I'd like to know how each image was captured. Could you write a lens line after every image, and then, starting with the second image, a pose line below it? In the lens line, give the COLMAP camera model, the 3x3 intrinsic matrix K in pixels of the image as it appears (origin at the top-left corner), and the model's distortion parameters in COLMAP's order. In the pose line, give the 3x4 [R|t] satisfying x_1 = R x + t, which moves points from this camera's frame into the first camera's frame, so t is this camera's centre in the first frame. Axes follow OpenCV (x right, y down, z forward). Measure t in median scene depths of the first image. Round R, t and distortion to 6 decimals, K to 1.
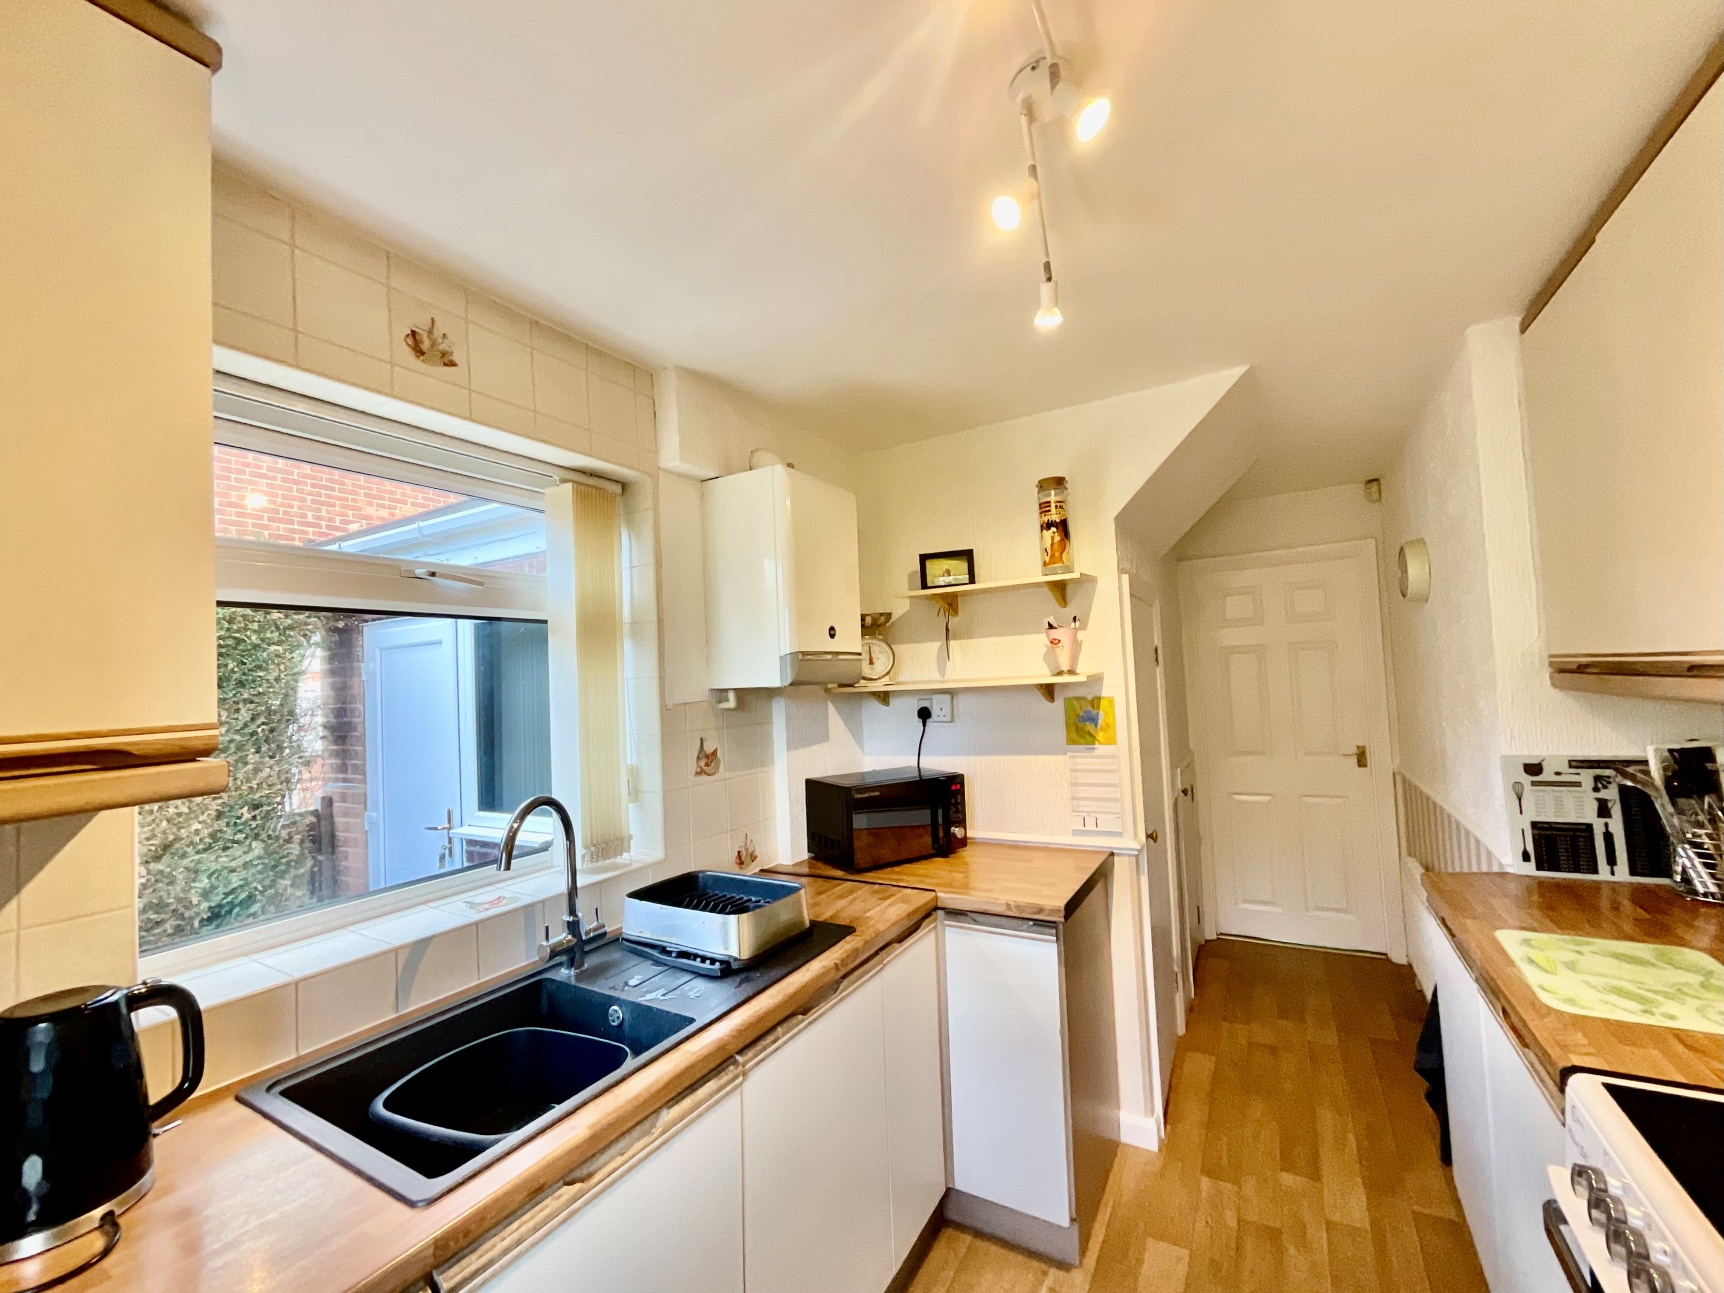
lens RADIAL K [[715.6, 0, 858.7], [0, 715.6, 647.7], [0, 0, 1]] dist [-0.001143, -0.000617]
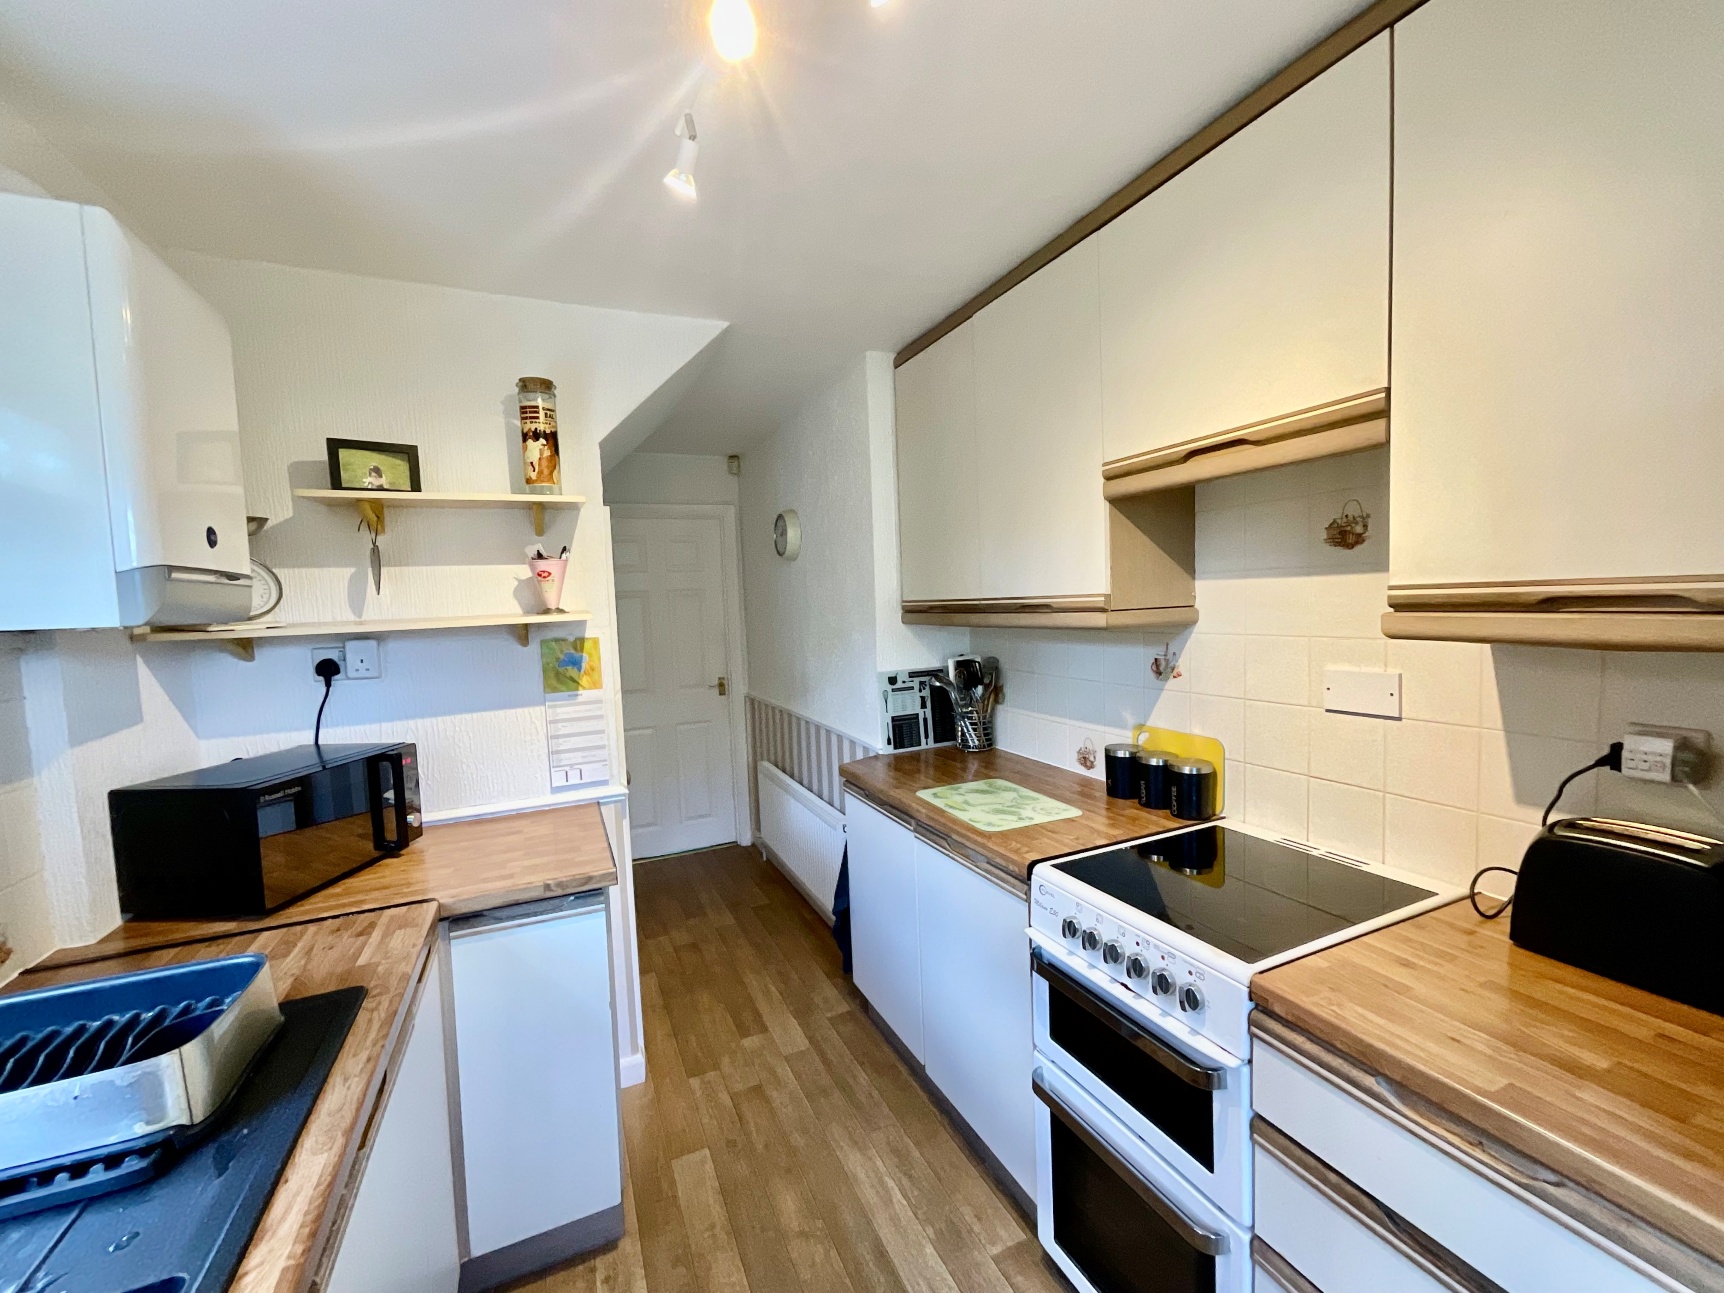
lens RADIAL K [[699.8, 0, 864.3], [0, 699.8, 649.0], [0, 0, 1]] dist [0.001937, -0.000157]
pose [[0.580068, -0.032637, 0.813914, -0.202792], [-0.025820, 0.997958, 0.058419, 0.023484], [-0.814159, -0.054902, 0.578041, 0.210200]]
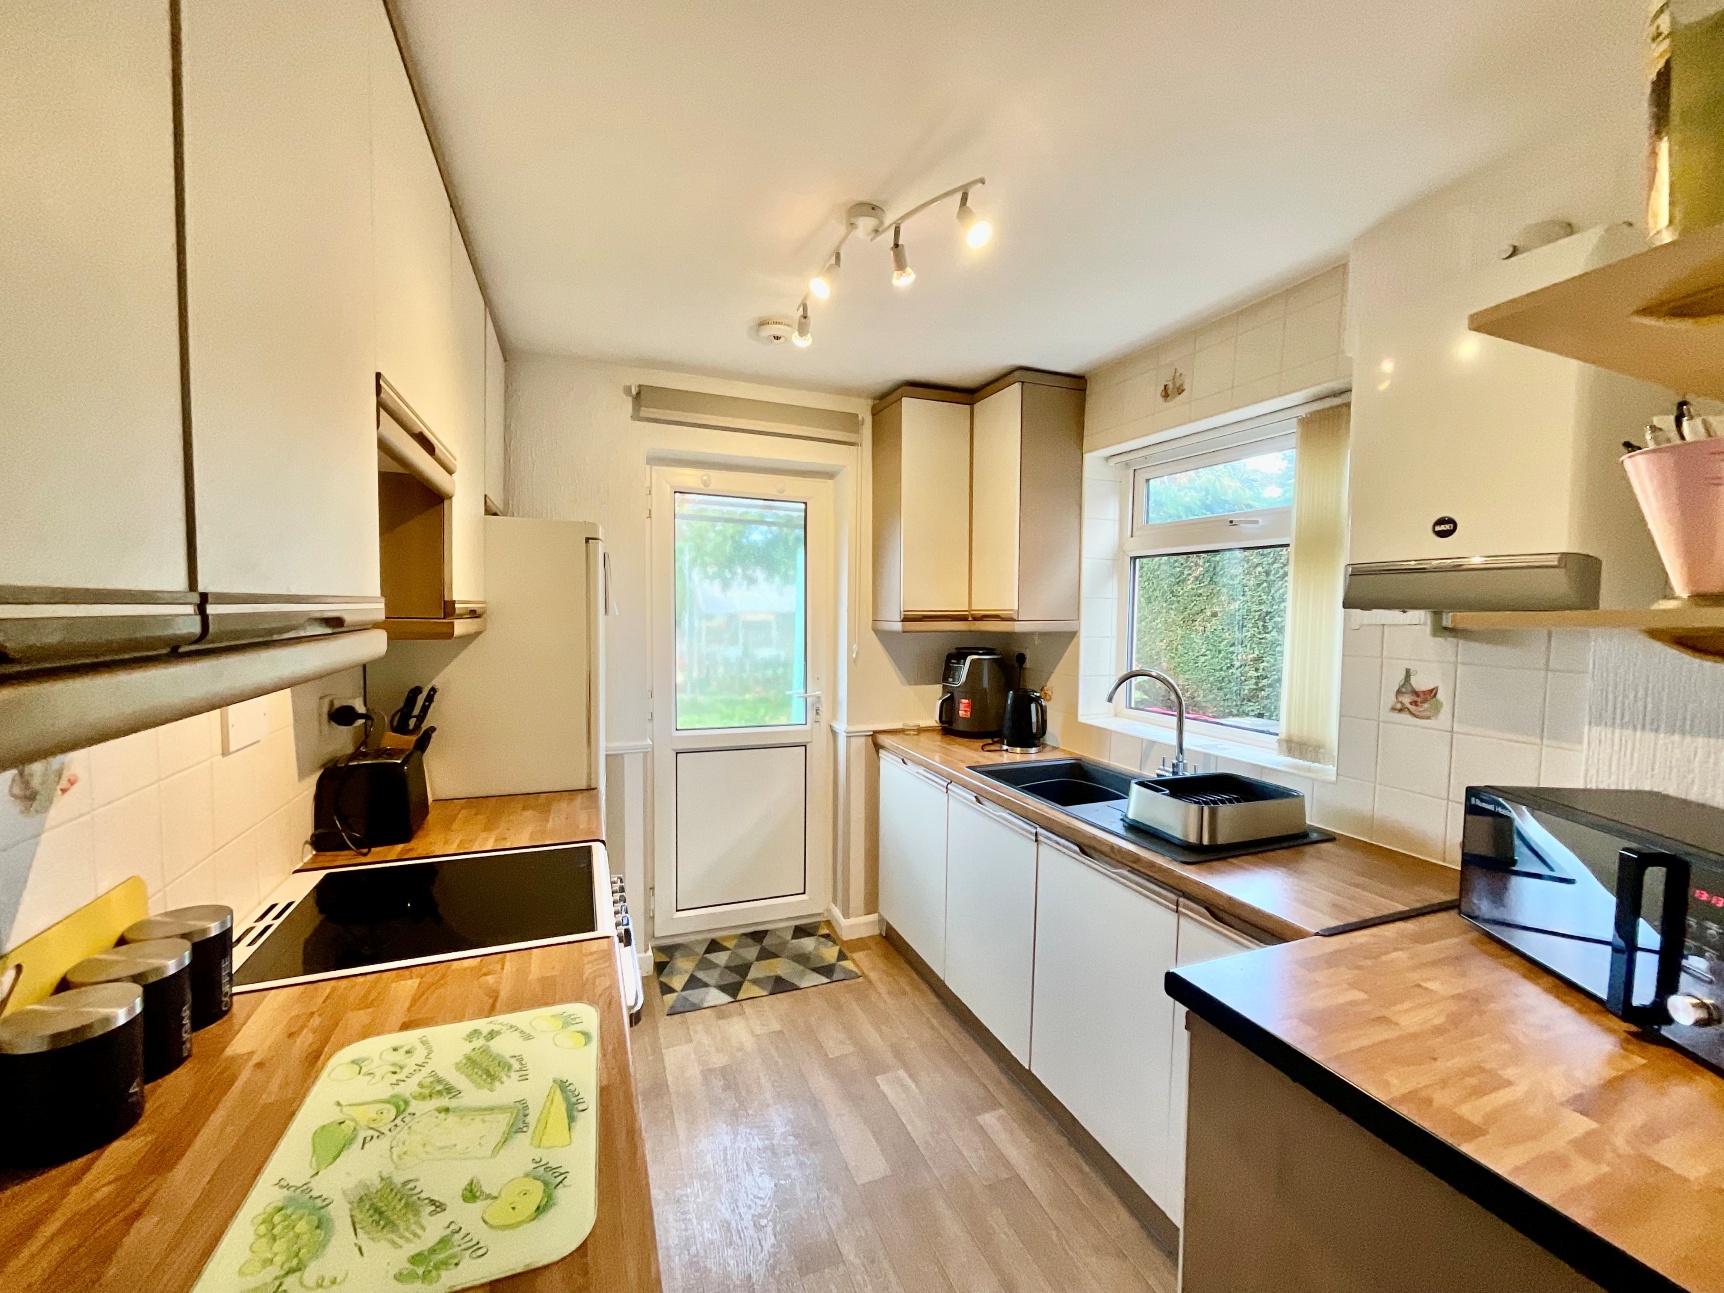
lens RADIAL K [[699.8, 0, 864.3], [0, 699.8, 649.0], [0, 0, 1]] dist [0.001937, -0.000157]
pose [[-0.612577, 0.082222, -0.786122, 0.773493], [0.049197, 0.996613, 0.065902, 0.019453], [0.788878, 0.001695, -0.614547, 0.982675]]
